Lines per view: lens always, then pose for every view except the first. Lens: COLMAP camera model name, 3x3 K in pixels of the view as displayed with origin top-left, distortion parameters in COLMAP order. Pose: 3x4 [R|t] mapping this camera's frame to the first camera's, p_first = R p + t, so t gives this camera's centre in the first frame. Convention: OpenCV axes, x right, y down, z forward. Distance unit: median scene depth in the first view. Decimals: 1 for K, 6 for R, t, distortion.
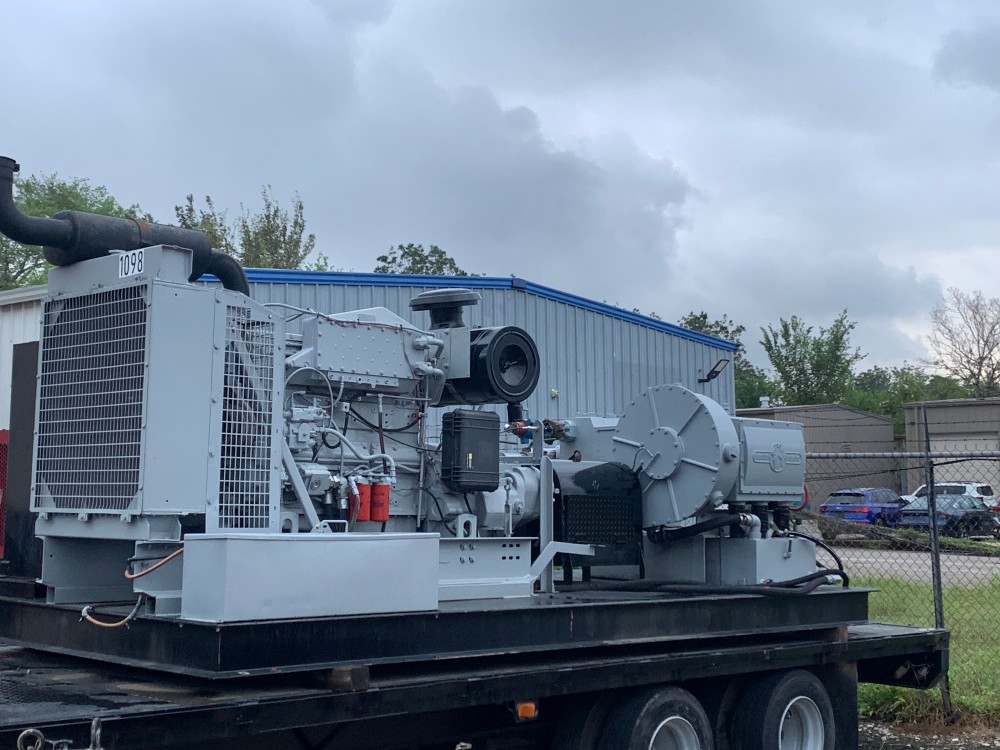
lens RADIAL K [[1425.0, 0, 495.9], [0, 1425.0, 366.2], [0, 0, 1]] dist [0.182089, 0.000000]
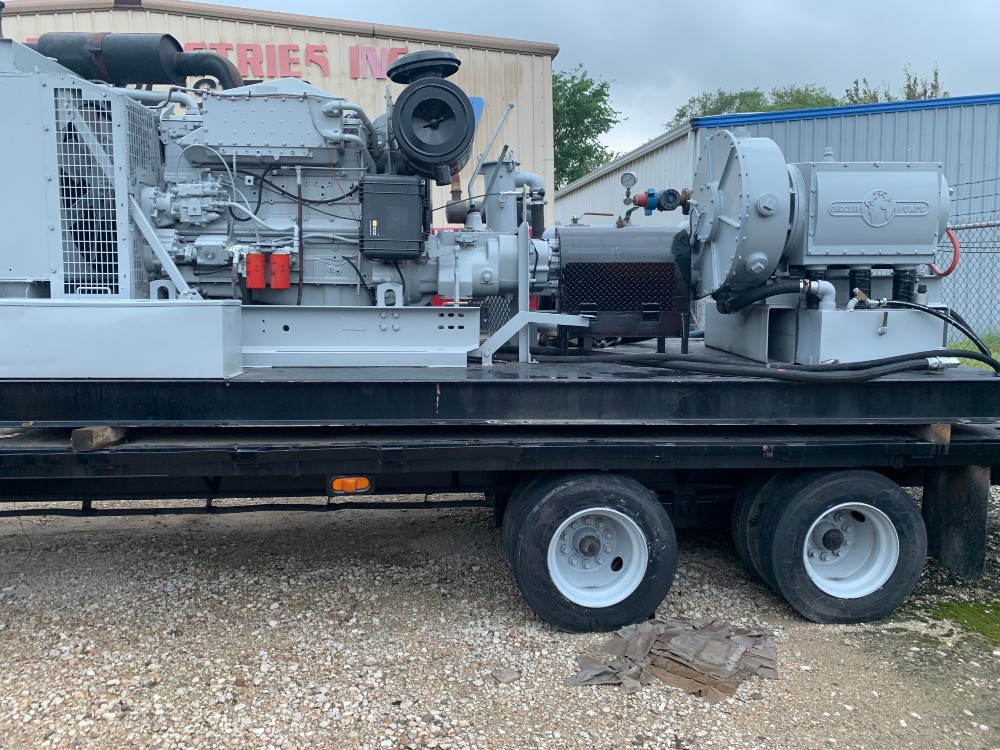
lens RADIAL K [[768.1, 0, 495.4], [0, 768.1, 370.6], [0, 0, 1]] dist [0.021238, -0.013074]
pose [[0.750009, 0.065583, -0.658169, 0.383425], [0.069943, 0.981629, 0.177517, 0.072287], [0.657720, -0.179174, 0.731643, 0.631934]]
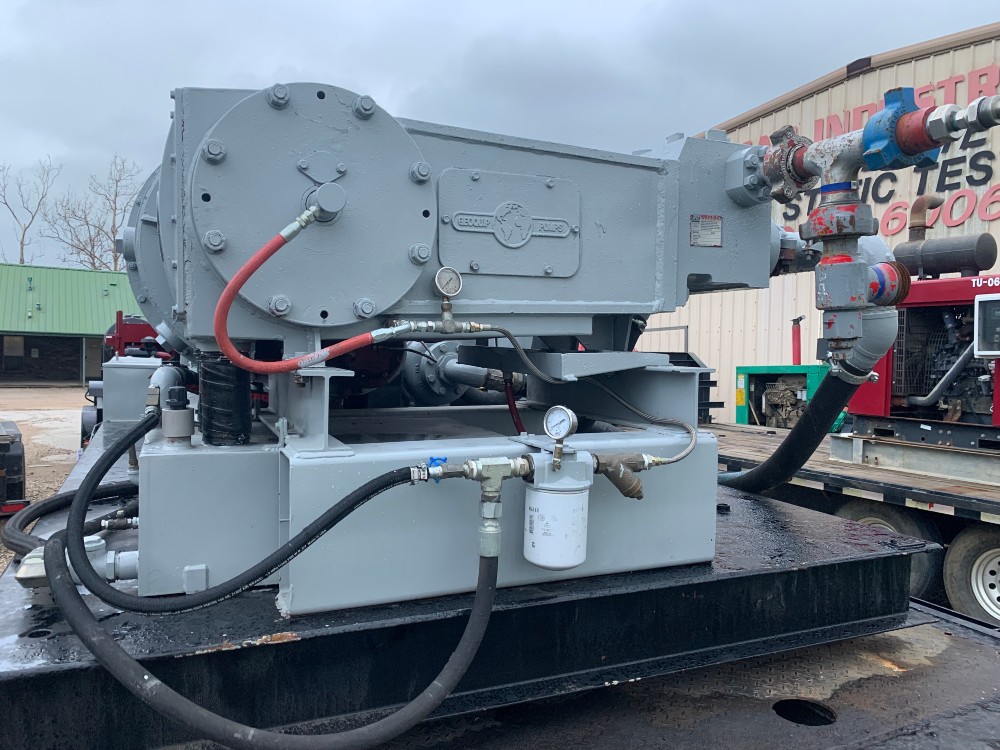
lens RADIAL K [[768.1, 0, 500.4], [0, 768.1, 376.7], [0, 0, 1]] dist [0.021238, -0.013074]
pose [[-0.342773, 0.025183, -0.939081, 0.437049], [0.064326, 0.997924, 0.003282, 0.131045], [0.937213, -0.059282, -0.343681, 1.349801]]
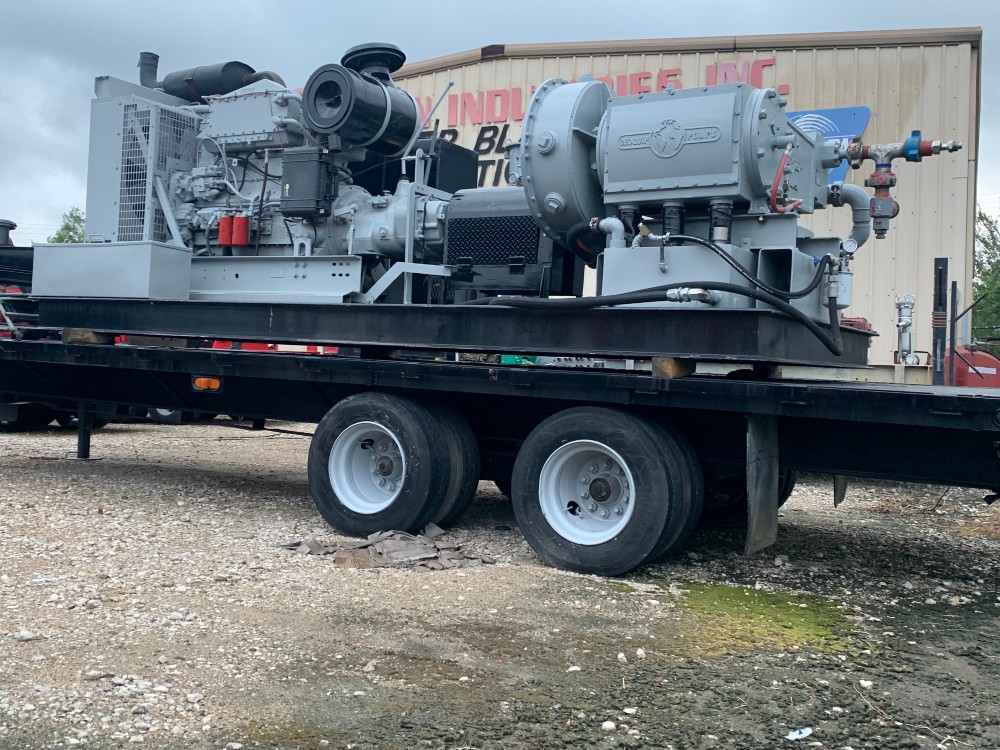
lens RADIAL K [[994.6, 0, 504.0], [0, 994.6, 385.6], [0, 0, 1]] dist [0.032593, 0.000000]
pose [[0.259119, 0.019202, -0.965655, 0.801499], [0.045499, 0.998450, 0.032063, 0.202366], [0.964773, -0.052245, 0.257843, 0.921524]]
